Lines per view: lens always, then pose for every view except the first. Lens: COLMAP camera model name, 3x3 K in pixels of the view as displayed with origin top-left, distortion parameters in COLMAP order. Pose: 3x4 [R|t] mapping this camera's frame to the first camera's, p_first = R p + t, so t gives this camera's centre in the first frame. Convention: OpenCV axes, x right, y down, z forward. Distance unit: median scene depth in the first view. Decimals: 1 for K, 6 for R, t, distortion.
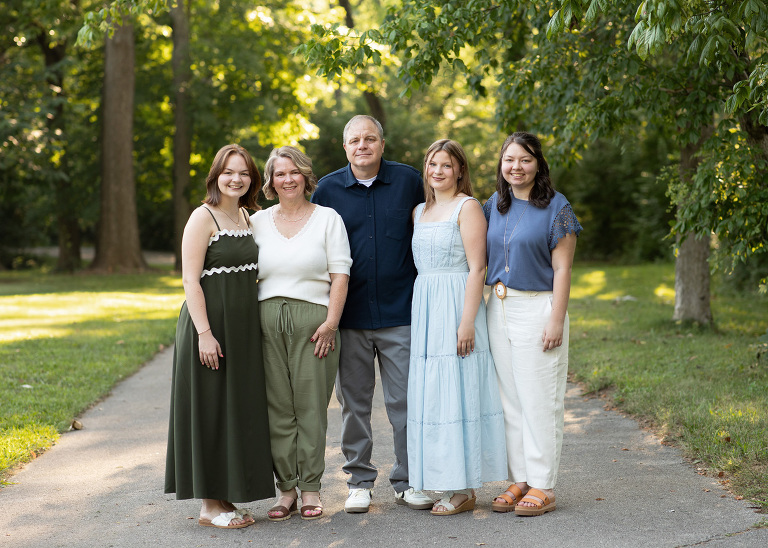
lens RADIAL K [[1846.2, 0, 369.8], [0, 1846.2, 273.2], [0, 0, 1]] dist [0.043289, 0.715827]
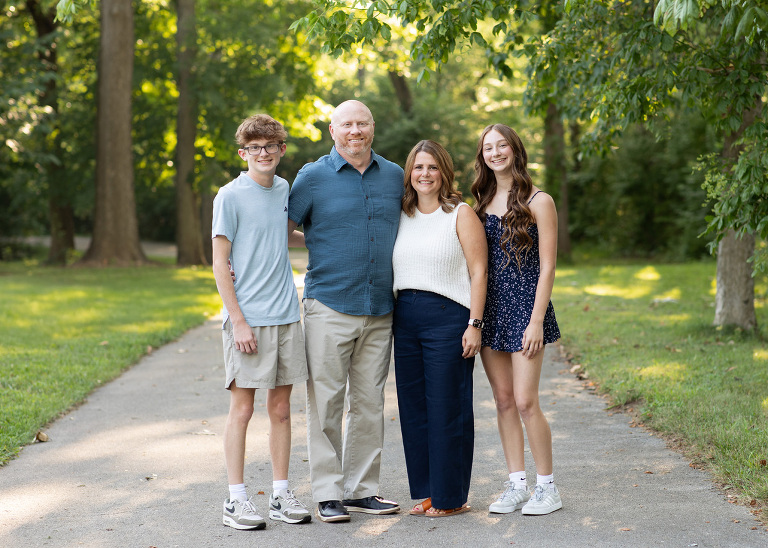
lens RADIAL K [[1974.2, 0, 407.5], [0, 1974.2, 291.1], [0, 0, 1]] dist [0.069479, 0.218692]
pose [[0.999941, 0.010825, -0.000297, 0.014488], [-0.010821, 0.999867, 0.012209, -0.001619], [0.000429, -0.012205, 0.999925, 0.032855]]
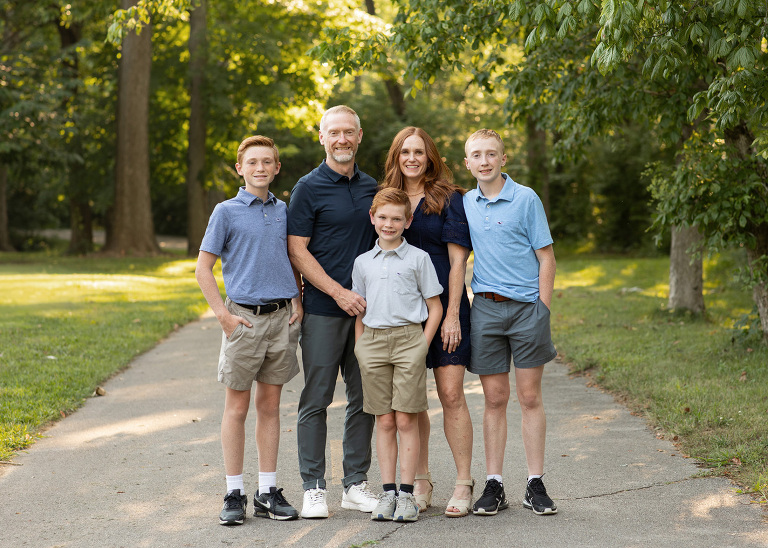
lens RADIAL K [[2049.3, 0, 384.0], [0, 2049.3, 274.0], [0, 0, 1]] dist [0.050803, 0.350608]
pose [[0.999798, 0.019082, -0.006242, 0.011123], [-0.019061, 0.999812, 0.003443, 0.004773], [0.006306, -0.003323, 0.999975, -0.158610]]
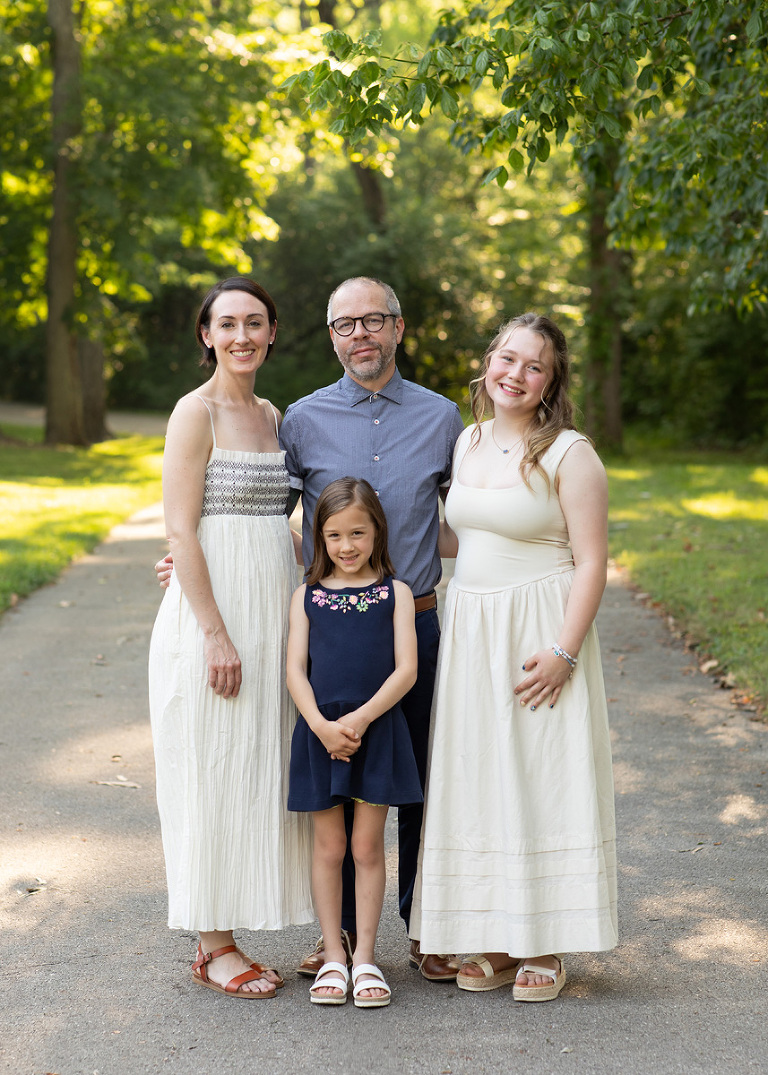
lens RADIAL K [[2584.2, 0, 282.0], [0, 2584.2, 539.0], [0, 0, 1]] dist [0.043289, 0.715827]
pose [[0.999120, 0.039898, -0.012944, -0.020492], [-0.039231, 0.998064, 0.048271, -0.021820], [0.014844, -0.047721, 0.998750, 0.207427]]
